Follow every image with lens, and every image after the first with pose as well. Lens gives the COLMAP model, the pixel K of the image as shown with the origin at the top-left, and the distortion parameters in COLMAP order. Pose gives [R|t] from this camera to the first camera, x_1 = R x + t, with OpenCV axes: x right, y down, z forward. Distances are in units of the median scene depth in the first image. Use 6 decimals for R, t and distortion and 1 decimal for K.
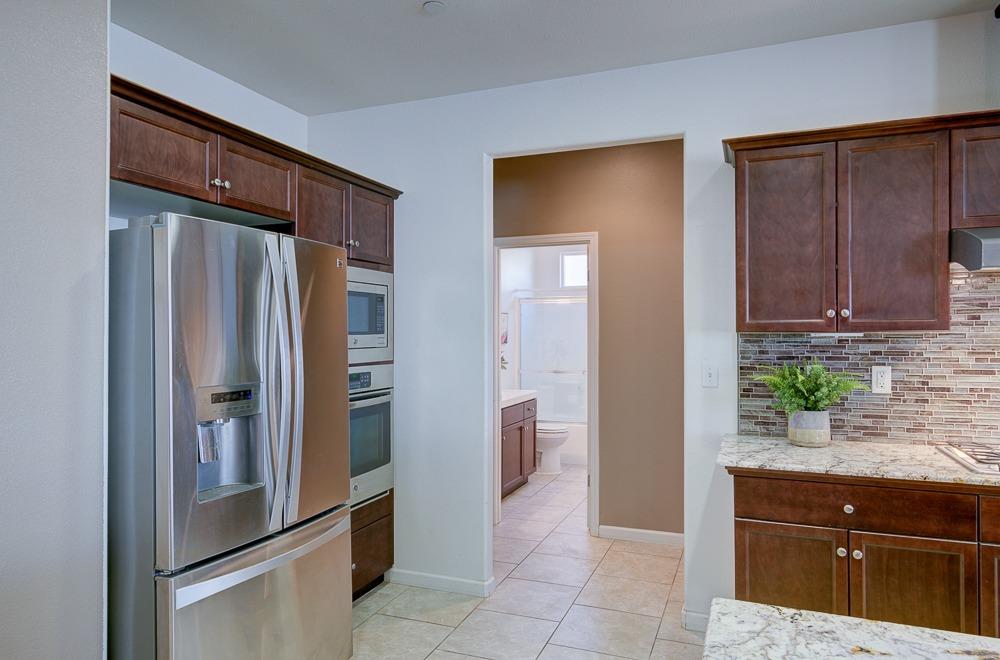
lens RADIAL K [[644.7, 0, 499.1], [0, 644.7, 320.0], [0, 0, 1]] dist [0.009556, -0.000765]
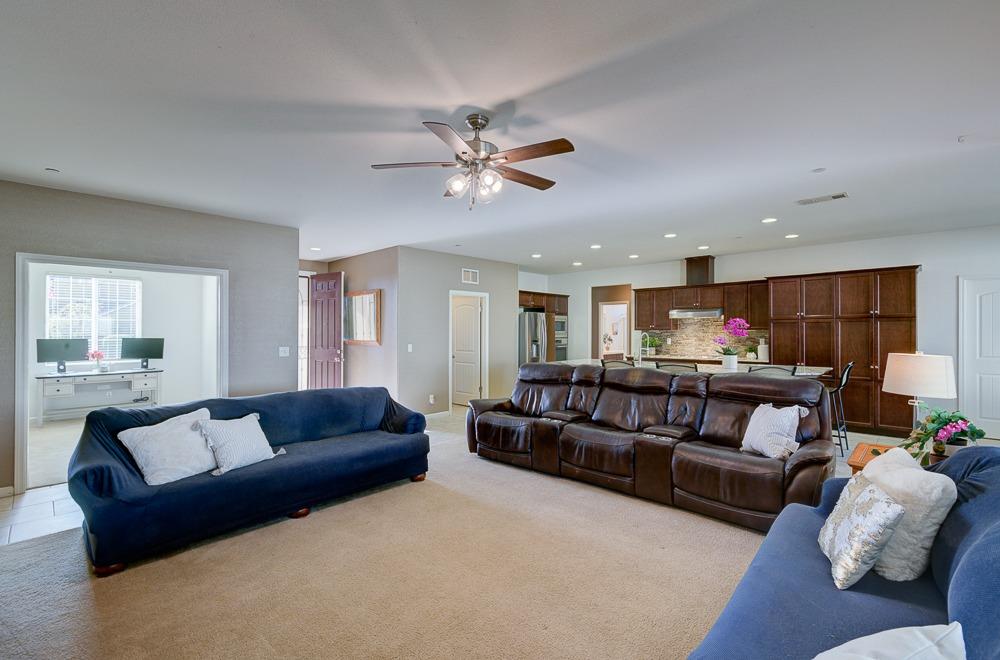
lens RADIAL K [[444.3, 0, 510.1], [0, 444.3, 329.3], [0, 0, 1]] dist [0.002074, 0.000294]
pose [[0.930514, 0.001942, -0.366251, 0.706521], [0.003426, 0.999896, 0.014007, -0.037159], [0.366240, -0.014288, 0.930411, -2.349045]]
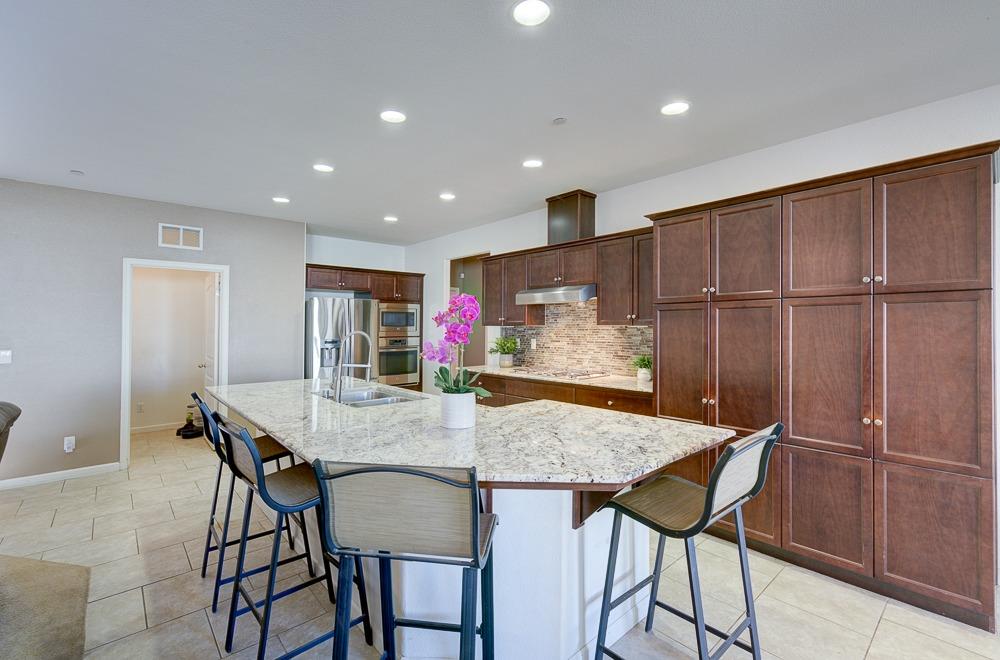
lens RADIAL K [[444.3, 0, 499.2], [0, 444.3, 324.3], [0, 0, 1]] dist [0.002074, 0.000294]
pose [[0.884979, 0.001480, -0.465628, 1.348694], [0.005597, 0.999889, 0.013816, -0.013987], [0.465596, -0.014833, 0.884873, -0.706071]]
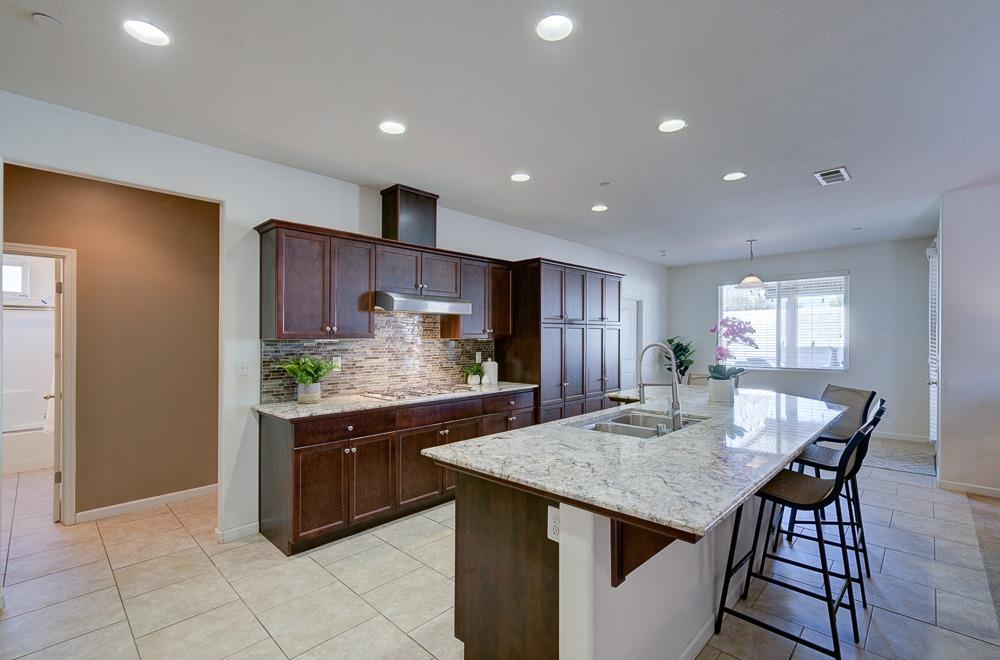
lens RADIAL K [[444.3, 0, 500.9], [0, 444.3, 336.7], [0, 0, 1]] dist [0.002074, 0.000294]
pose [[0.379466, 0.006141, 0.925185, -0.449899], [-0.013548, 0.999908, -0.001080, 0.006547], [-0.925106, -0.012125, 0.379514, 0.053037]]
